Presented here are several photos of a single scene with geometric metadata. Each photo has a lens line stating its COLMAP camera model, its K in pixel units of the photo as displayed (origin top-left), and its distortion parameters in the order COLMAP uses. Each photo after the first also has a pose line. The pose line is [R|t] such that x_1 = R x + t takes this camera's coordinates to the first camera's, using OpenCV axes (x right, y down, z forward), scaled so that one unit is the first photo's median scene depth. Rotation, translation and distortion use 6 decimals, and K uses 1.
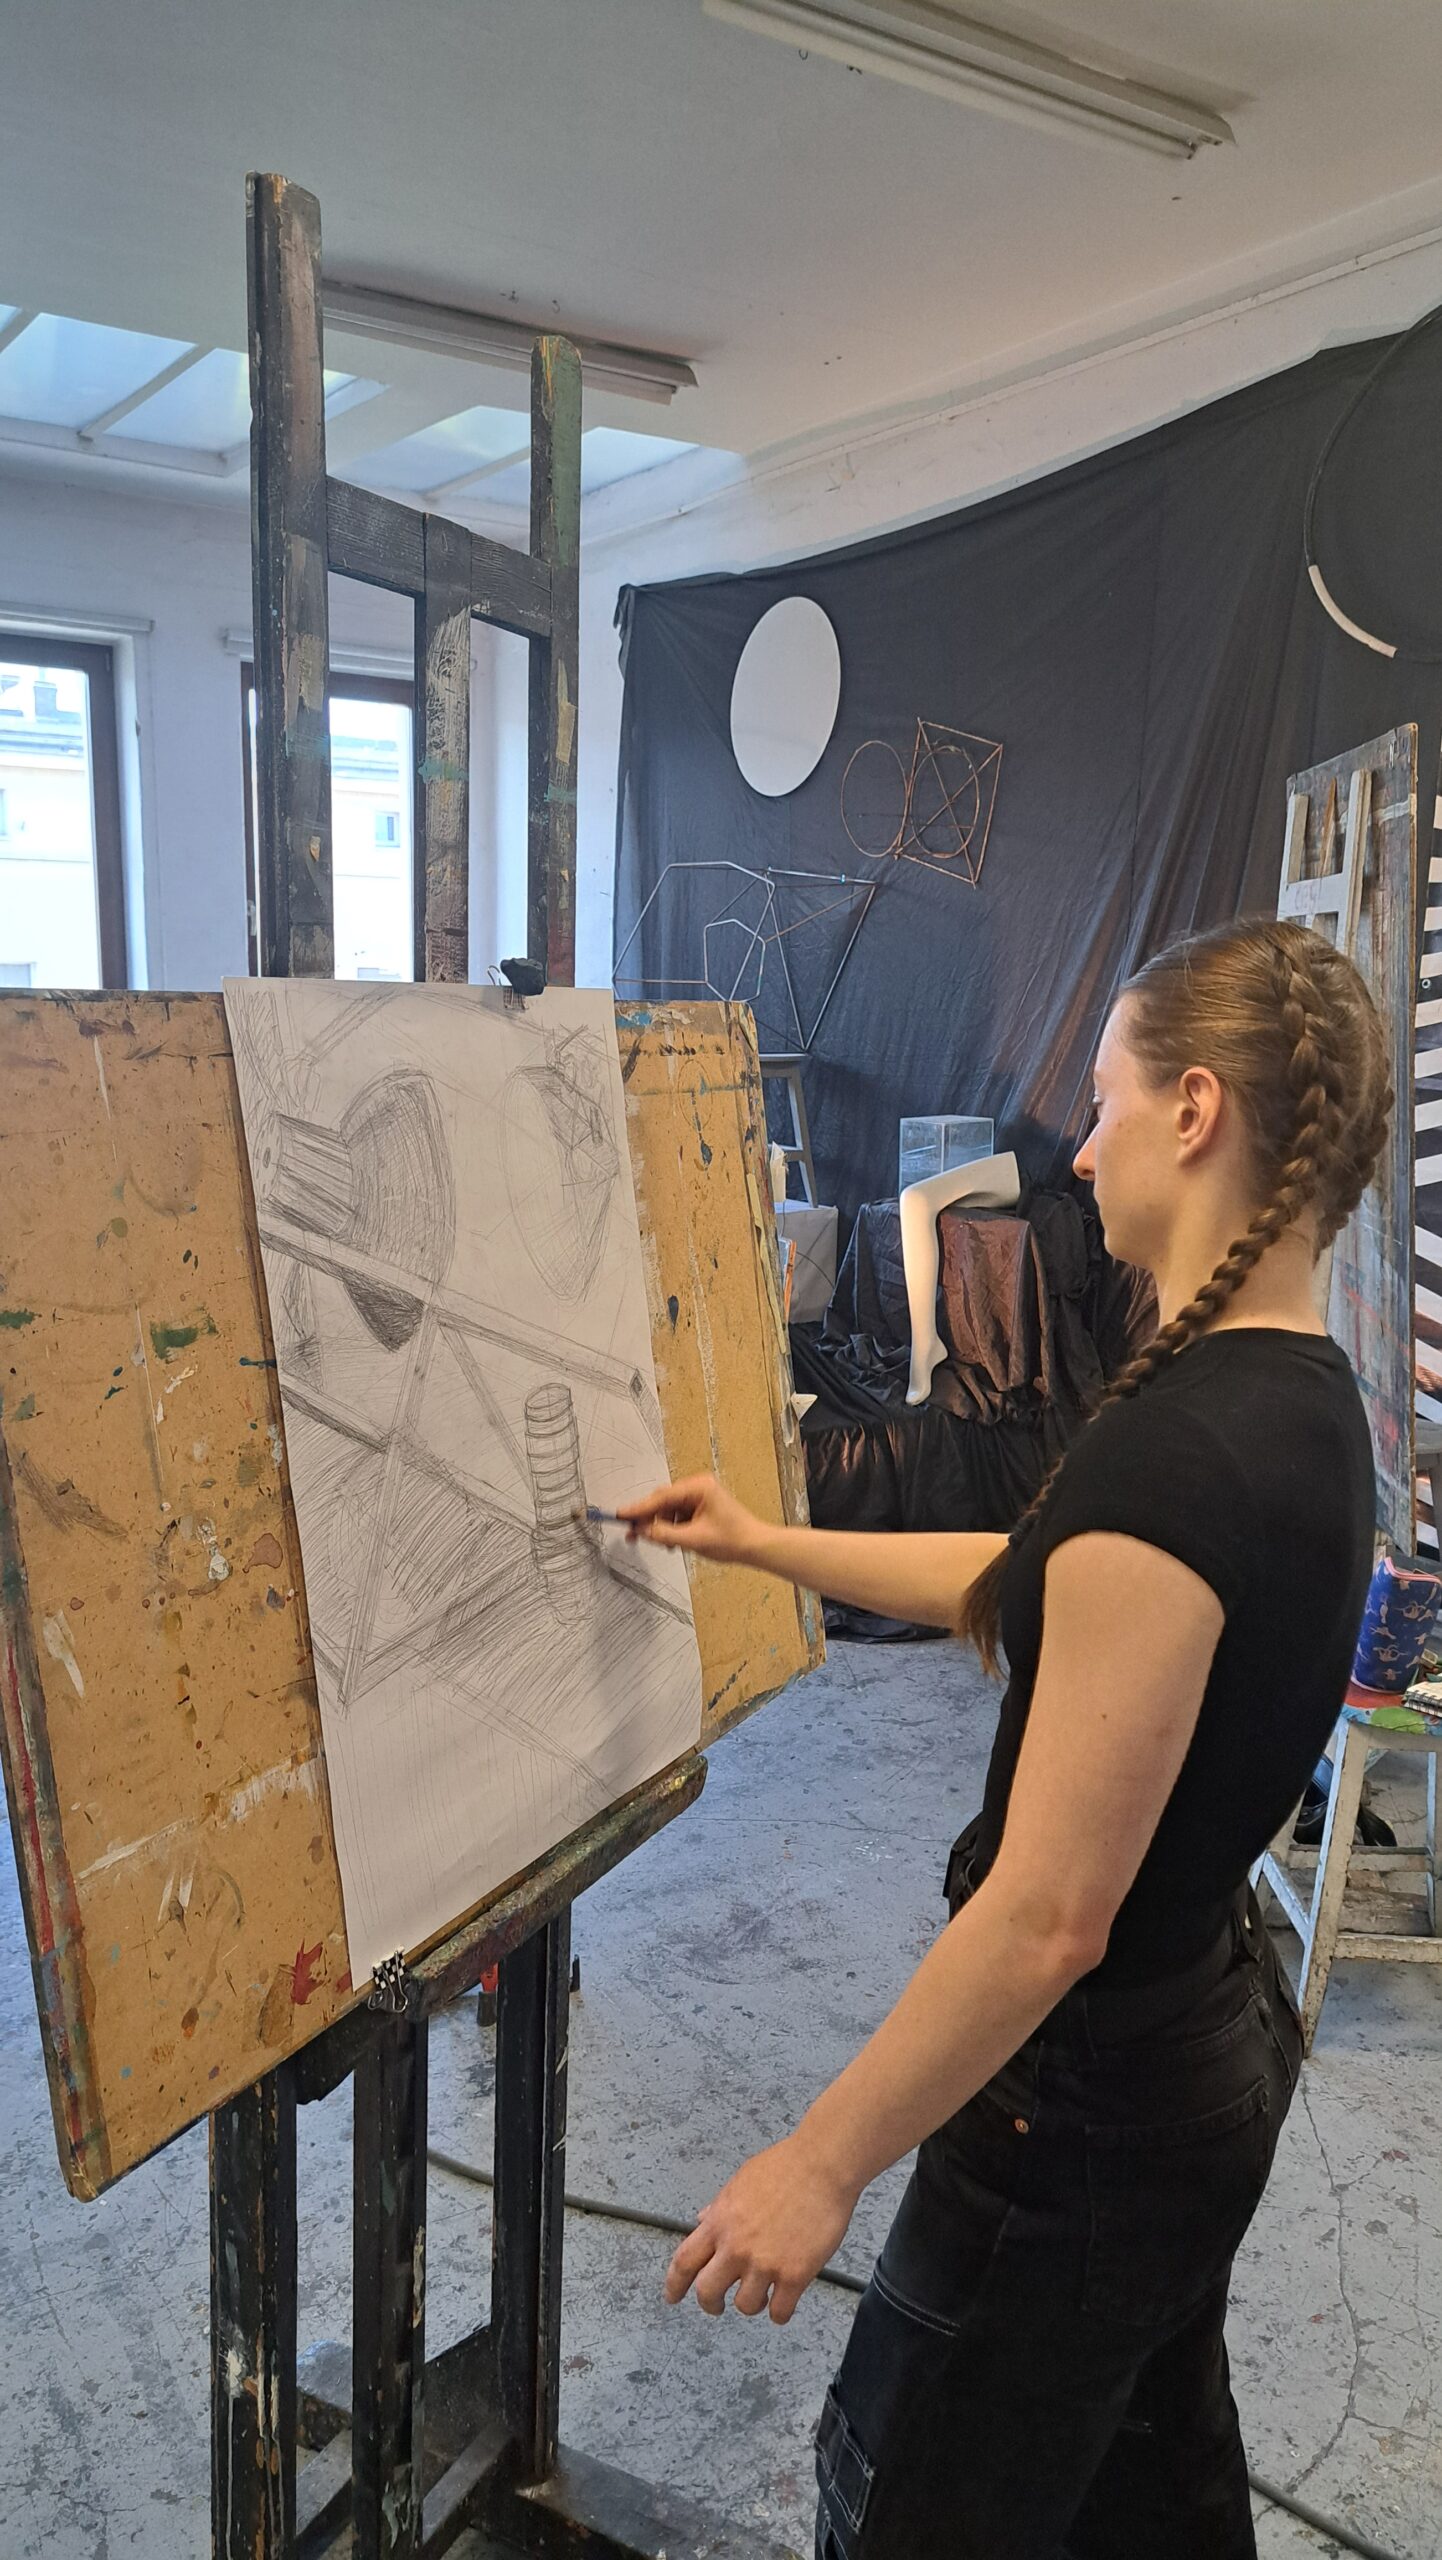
lens RADIAL K [[1813.8, 0, 721.0], [0, 1813.8, 1285.8], [0, 0, 1]] dist [0.003228, -0.006958]
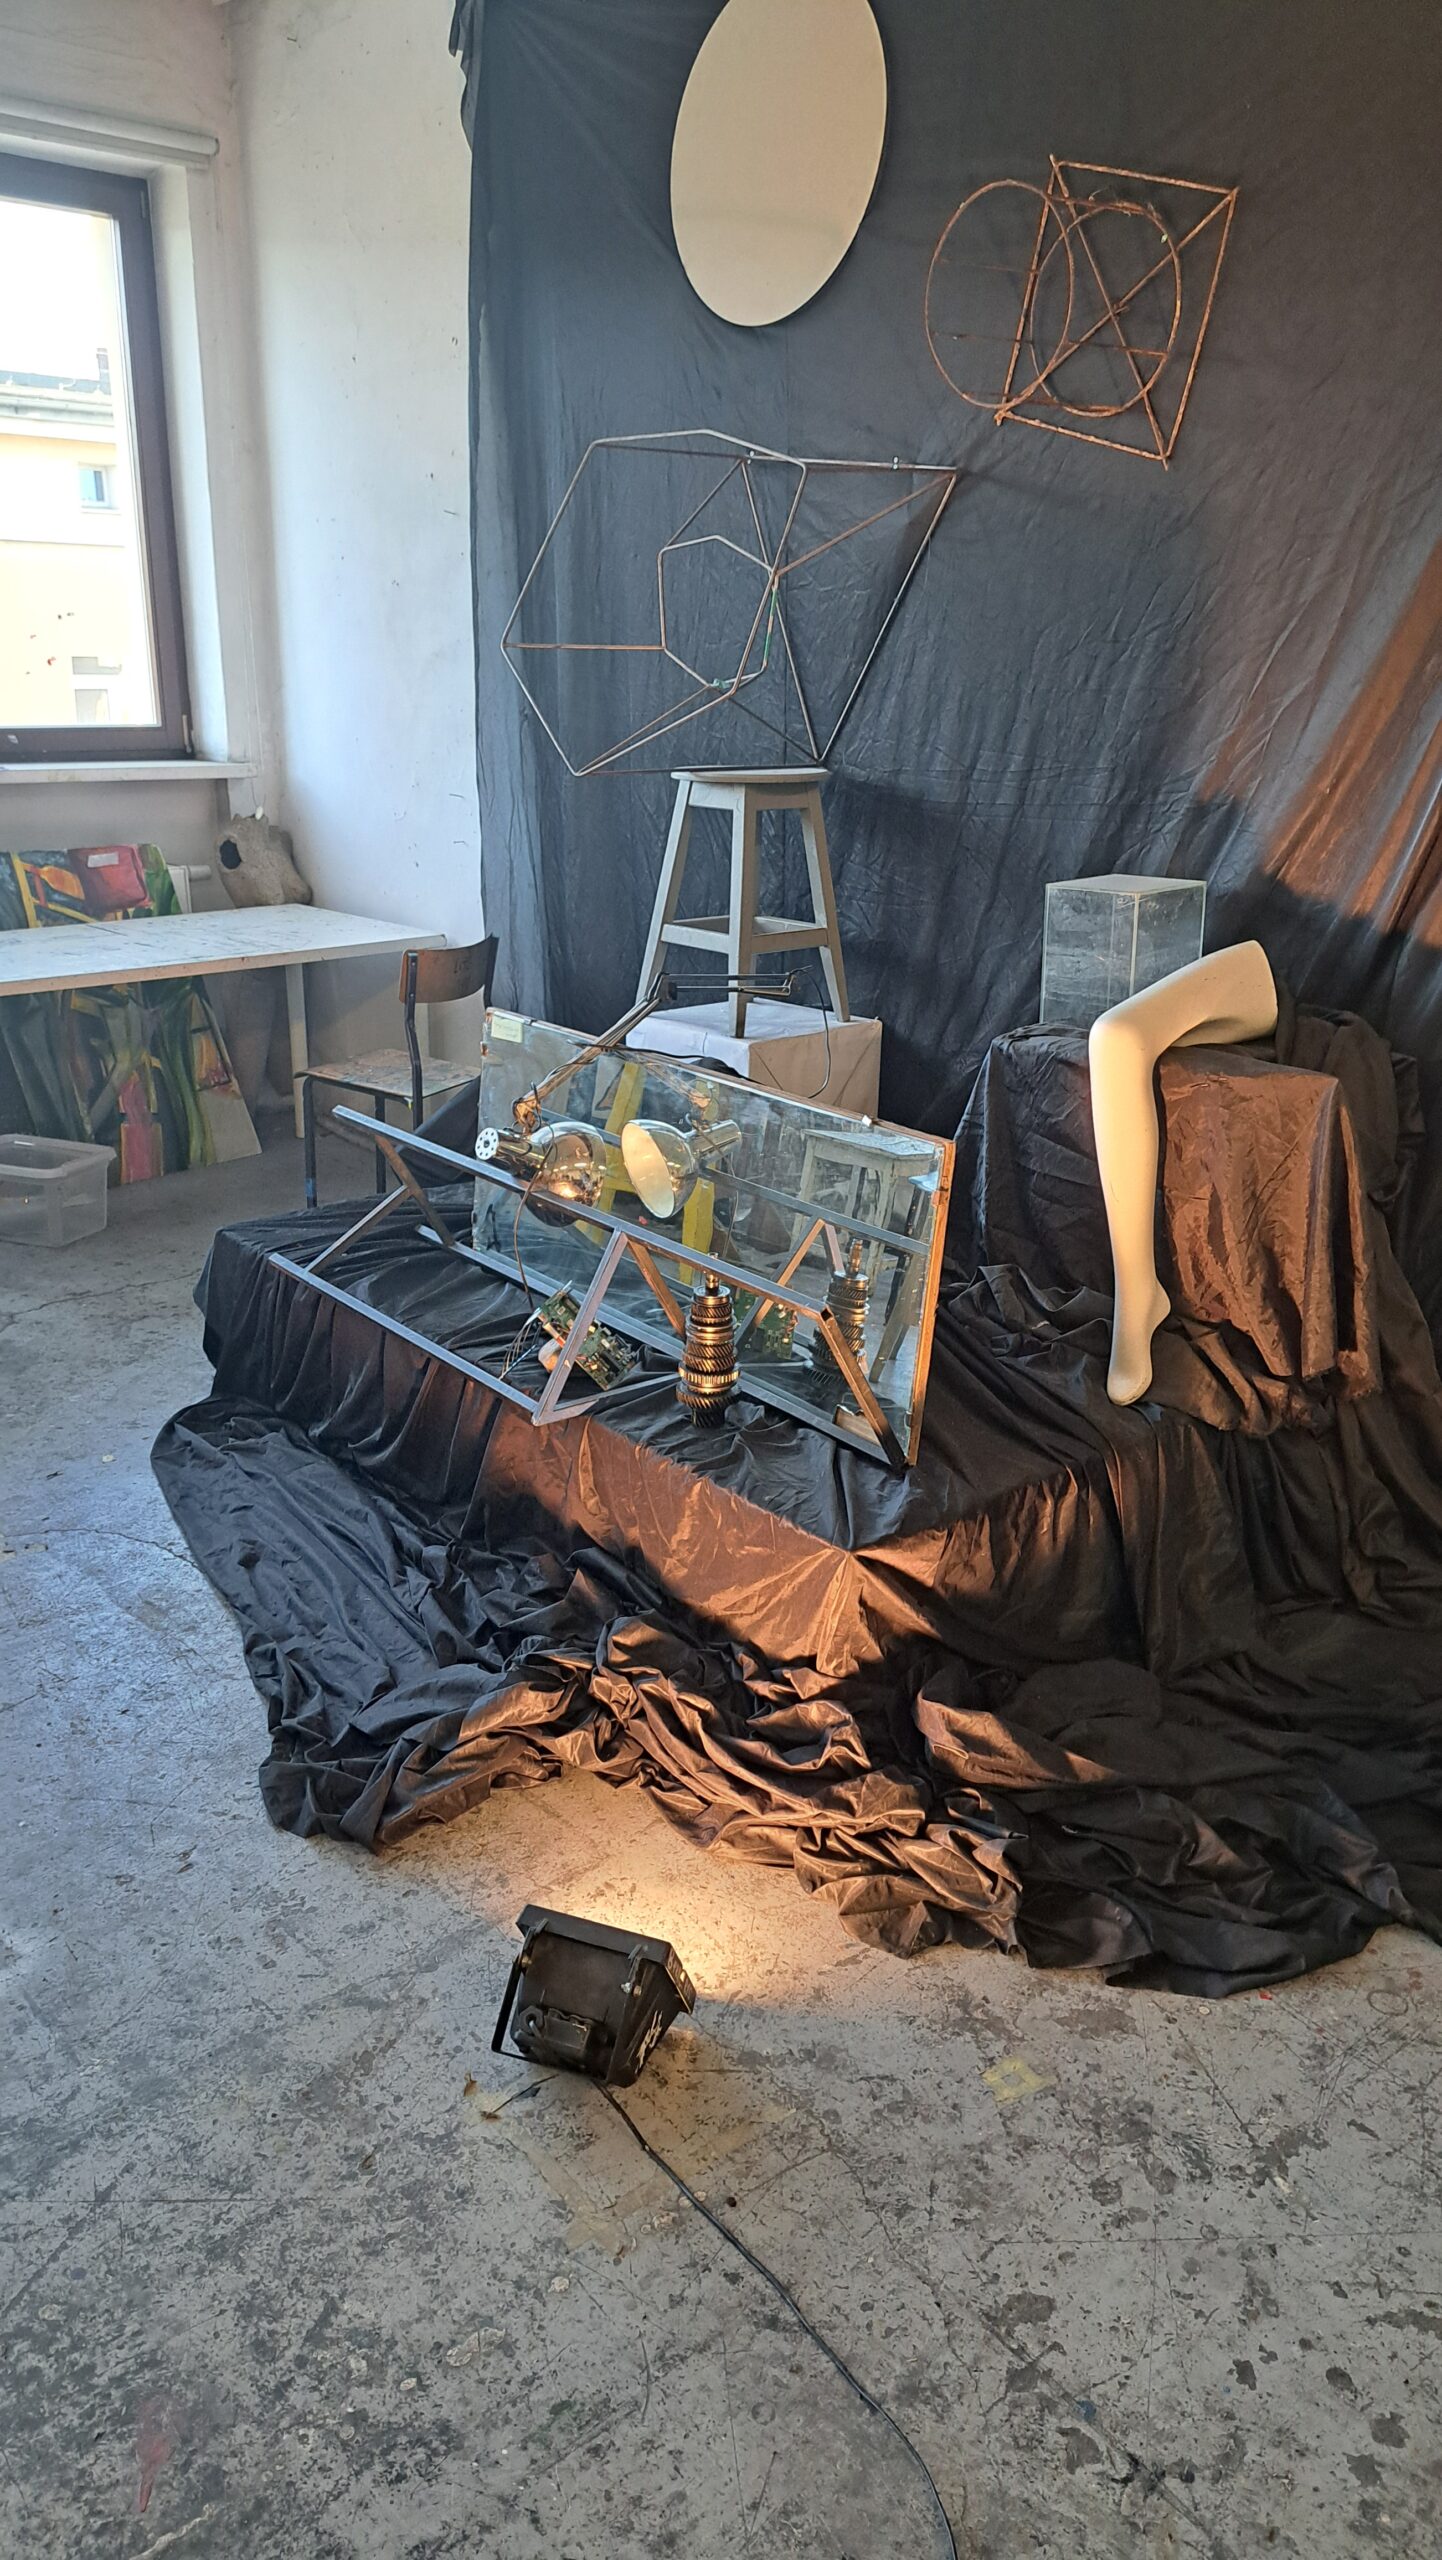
lens RADIAL K [[1813.8, 0, 719.9], [0, 1813.8, 1267.8], [0, 0, 1]] dist [0.003228, -0.006958]
pose [[0.991404, -0.045649, 0.122616, -0.083435], [0.027250, 0.988652, 0.147735, -0.060773], [-0.127969, -0.143124, 0.981397, 0.436796]]
